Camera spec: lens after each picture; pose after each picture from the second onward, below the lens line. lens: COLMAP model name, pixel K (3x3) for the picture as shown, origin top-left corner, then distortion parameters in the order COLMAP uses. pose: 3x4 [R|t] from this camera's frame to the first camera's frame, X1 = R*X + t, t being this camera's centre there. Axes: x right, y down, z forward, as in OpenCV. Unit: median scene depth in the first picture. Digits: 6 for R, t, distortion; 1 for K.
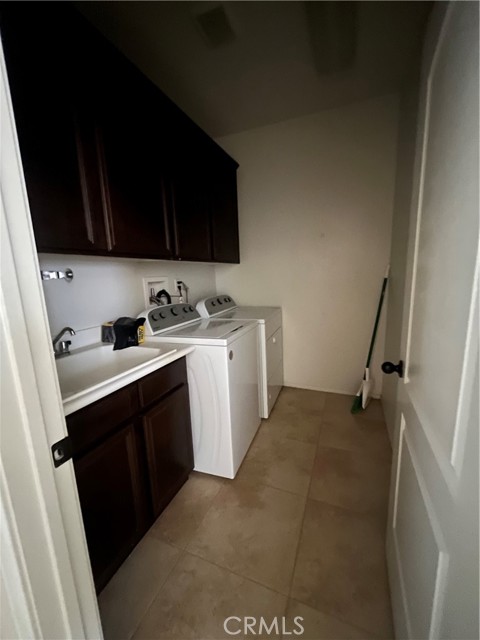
lens RADIAL K [[258.9, 0, 240.0], [0, 258.9, 320.0], [0, 0, 1]] dist [0.000238, -0.000114]
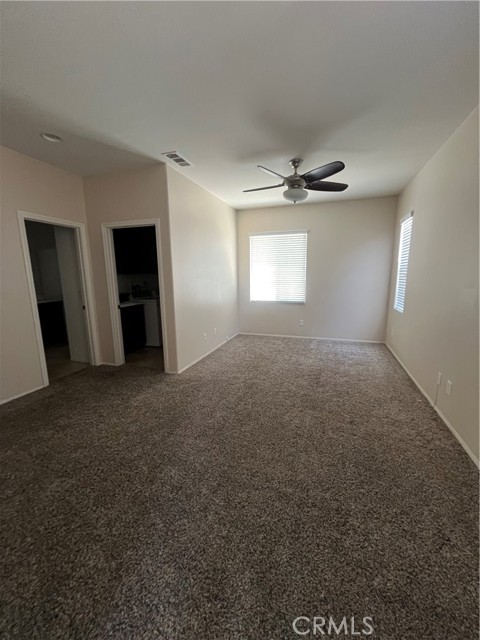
lens RADIAL K [[258.9, 0, 240.0], [0, 258.9, 320.0], [0, 0, 1]] dist [0.000238, -0.000114]
pose [[0.997979, 0.013336, 0.062127, 0.567064], [-0.013374, 0.999911, 0.000187, 0.221487], [-0.062119, -0.001018, 0.998068, -1.633161]]
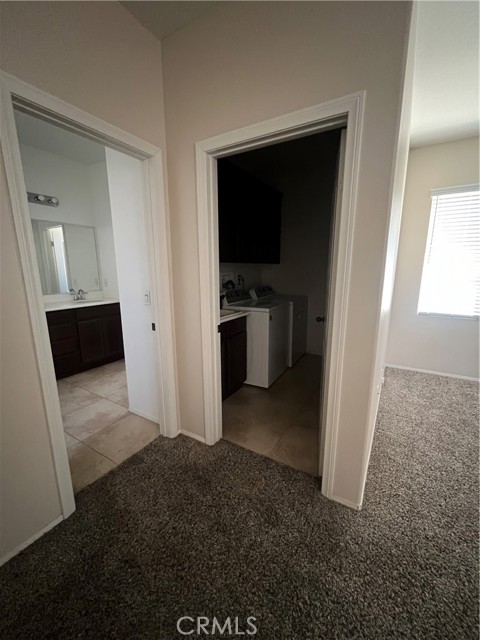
lens RADIAL K [[258.9, 0, 240.0], [0, 258.9, 320.0], [0, 0, 1]] dist [0.000238, -0.000114]
pose [[0.987901, 0.064796, -0.140903, 0.006252], [-0.061005, 0.997654, 0.031067, 0.077601], [0.142585, -0.022096, 0.989536, -0.594308]]
